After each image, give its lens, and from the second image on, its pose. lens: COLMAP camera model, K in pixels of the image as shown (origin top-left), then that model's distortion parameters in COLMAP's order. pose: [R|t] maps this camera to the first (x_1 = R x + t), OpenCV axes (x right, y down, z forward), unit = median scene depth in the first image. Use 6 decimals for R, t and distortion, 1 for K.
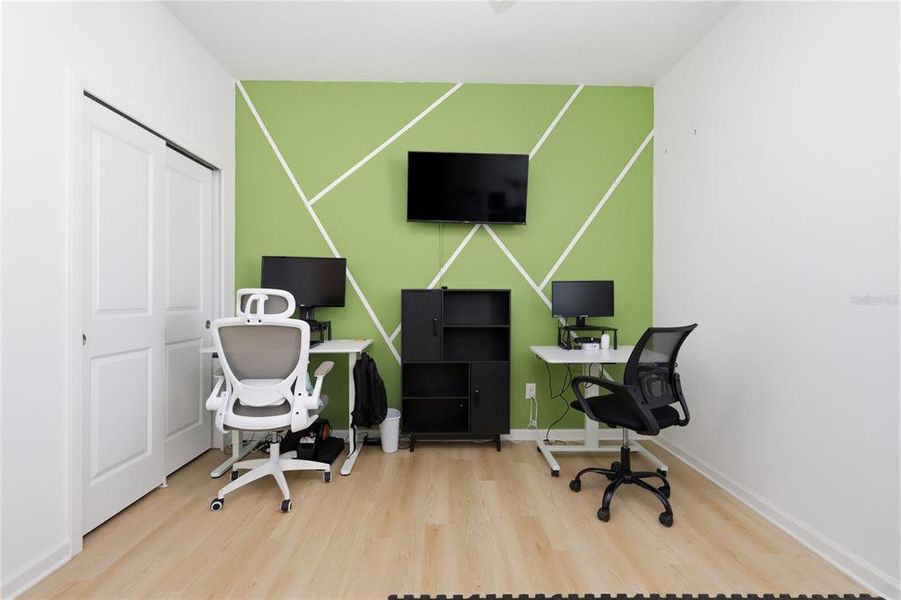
lens RADIAL K [[393.1, 0, 449.7], [0, 393.1, 300.7], [0, 0, 1]] dist [0.000490, 0.000036]
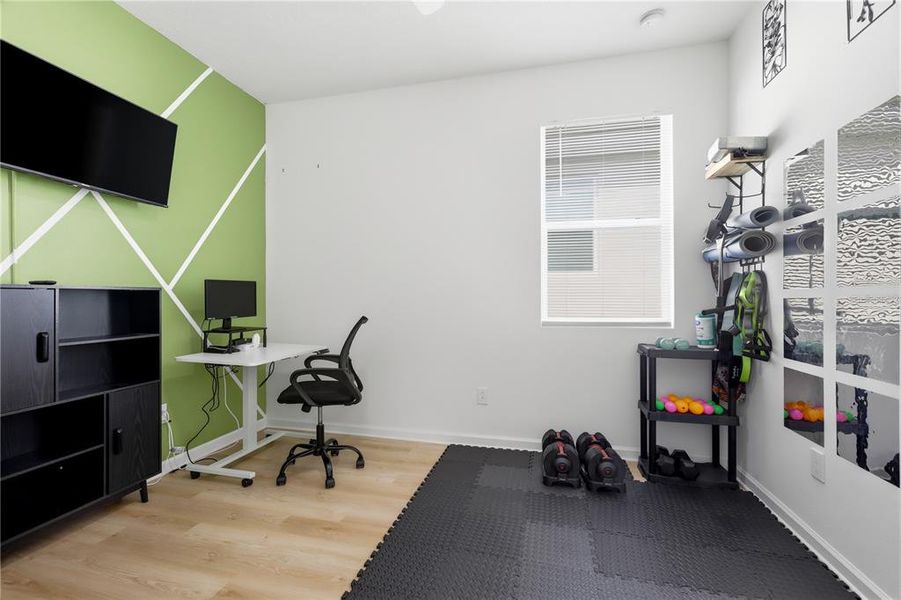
lens RADIAL K [[393.1, 0, 451.2], [0, 393.1, 297.6], [0, 0, 1]] dist [0.000490, 0.000036]
pose [[0.261602, -0.002337, 0.965173, -0.460085], [0.003614, 0.999992, 0.001442, -0.008213], [-0.965169, 0.003111, 0.261608, 0.240977]]
